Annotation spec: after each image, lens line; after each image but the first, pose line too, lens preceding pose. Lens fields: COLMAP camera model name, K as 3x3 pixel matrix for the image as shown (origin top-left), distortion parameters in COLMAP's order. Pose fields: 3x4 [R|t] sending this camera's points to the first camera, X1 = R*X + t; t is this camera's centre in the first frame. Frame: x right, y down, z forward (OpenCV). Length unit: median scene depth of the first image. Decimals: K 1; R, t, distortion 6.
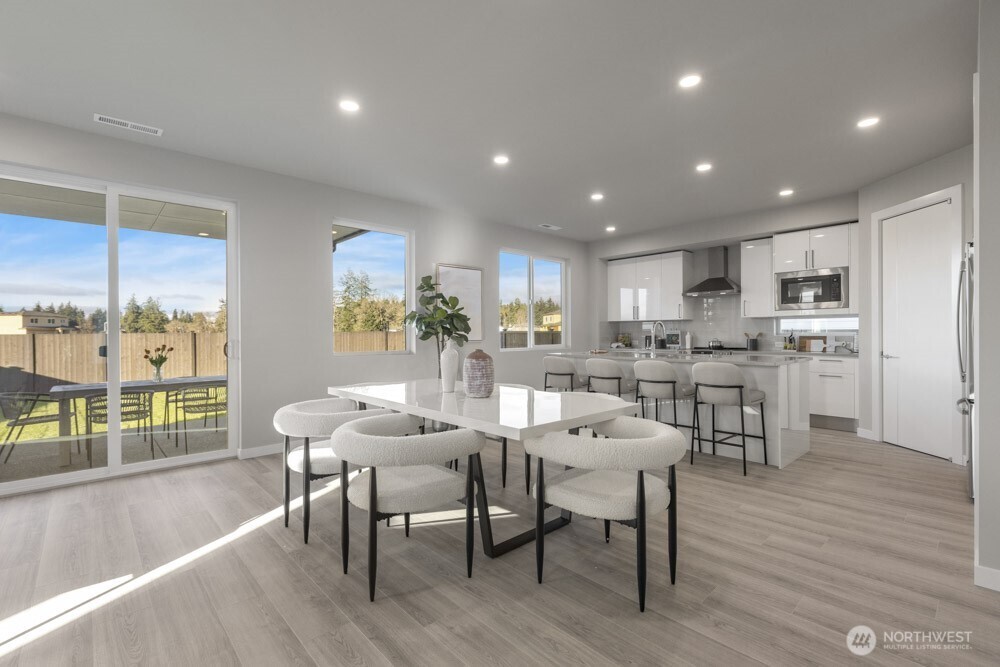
lens RADIAL K [[448.3, 0, 496.3], [0, 448.3, 334.0], [0, 0, 1]] dist [-0.001928, -0.001047]
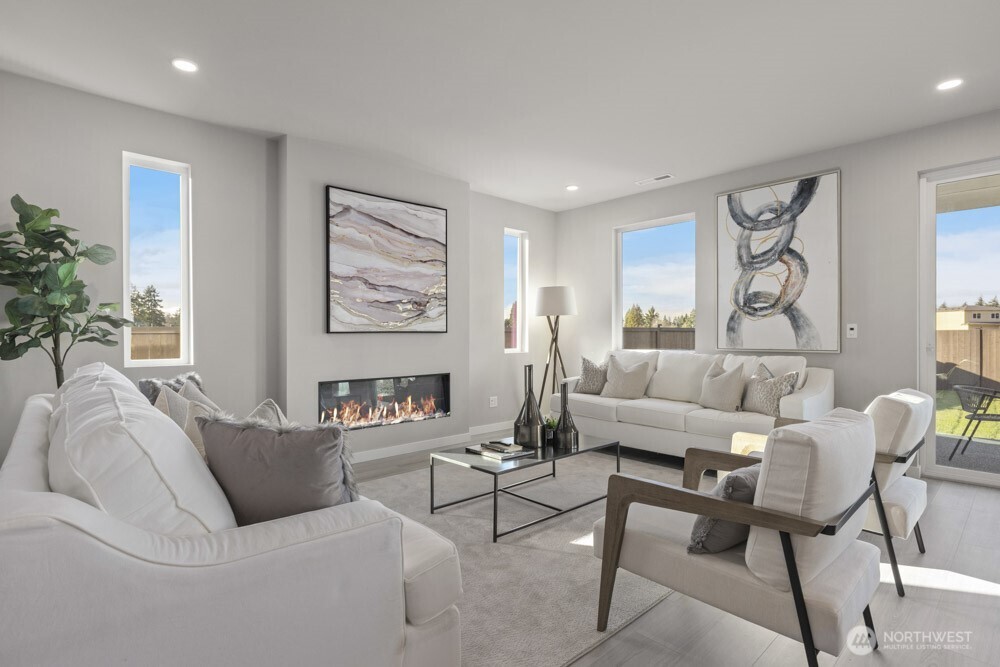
lens RADIAL K [[497.8, 0, 493.3], [0, 497.8, 334.3], [0, 0, 1]] dist [-0.002684, -0.000909]
pose [[-0.002335, 0.008983, -0.999957, 0.032765], [-0.000679, 0.999959, 0.008984, 0.001590], [0.999997, 0.000700, -0.002329, -0.054816]]
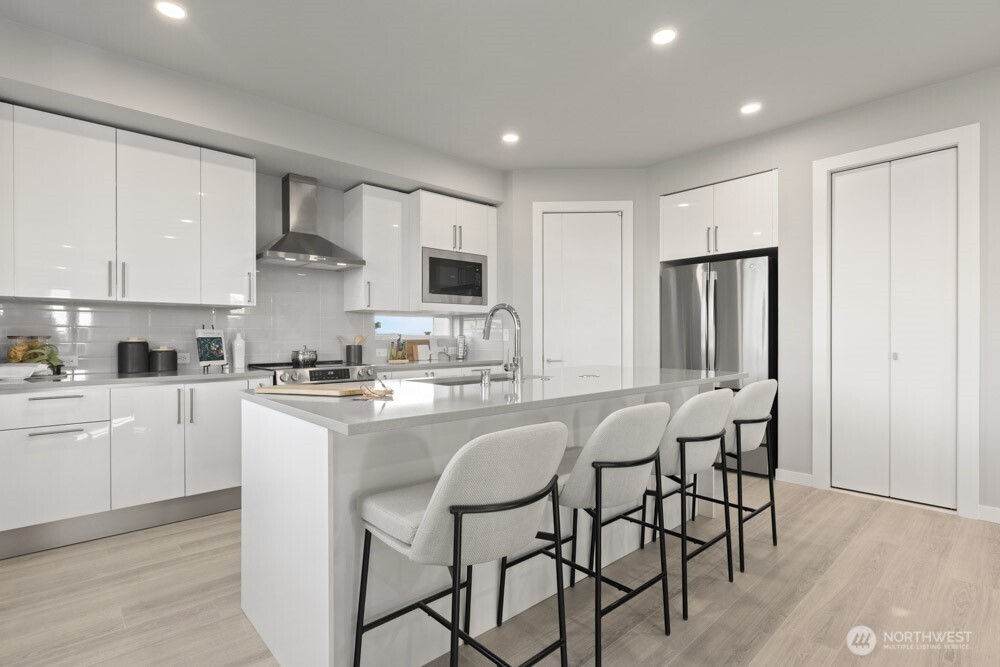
lens RADIAL K [[479.0, 0, 477.8], [0, 479.0, 341.3], [0, 0, 1]] dist [0.001271, 0.001209]
pose [[0.003364, -0.002557, 0.999991, -0.100503], [0.006561, 0.999975, 0.002535, 0.005436], [-0.999973, 0.006552, 0.003381, 0.911659]]
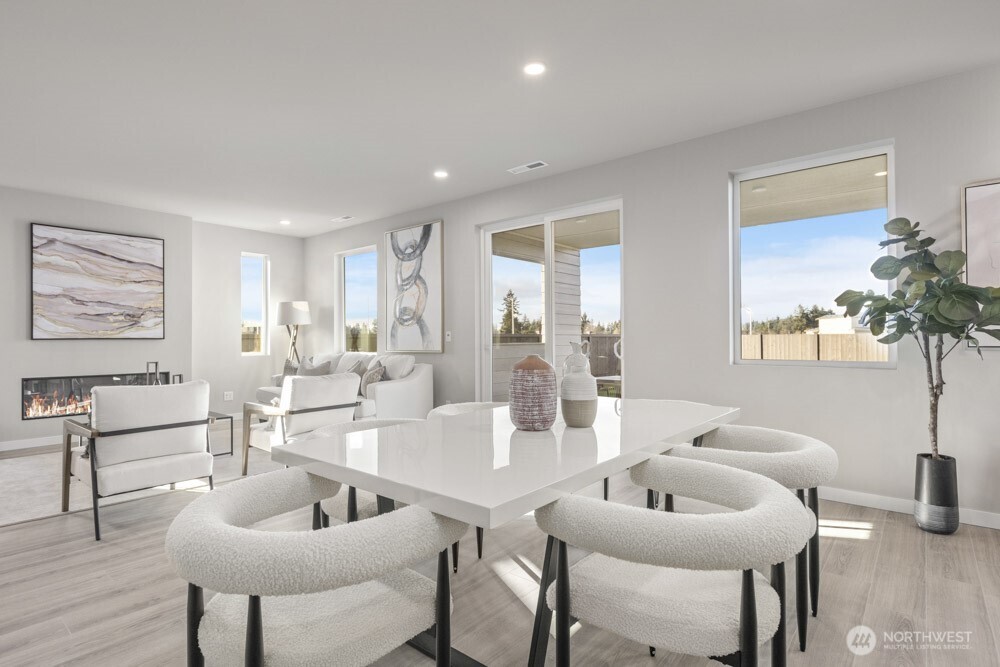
lens RADIAL K [[521.7, 0, 495.2], [0, 521.7, 335.3], [0, 0, 1]] dist [0.000863, 0.001355]
pose [[0.121173, -0.002836, -0.992627, 0.360474], [0.003208, 0.999992, -0.002465, 0.003639], [0.992626, -0.002886, 0.121181, 0.425719]]
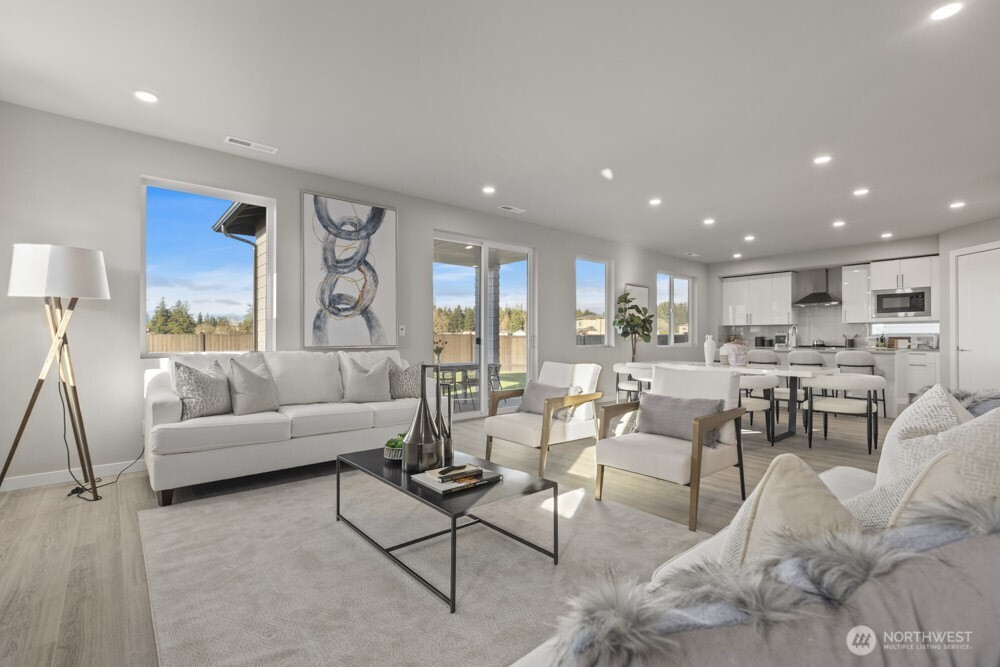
lens RADIAL K [[448.3, 0, 499.6], [0, 448.3, 337.6], [0, 0, 1]] dist [-0.001928, -0.001047]
pose [[0.999135, 0.005788, -0.041187, -0.456733], [-0.005886, 0.999980, -0.002257, 0.017489], [0.041173, 0.002497, 0.999149, -0.412169]]
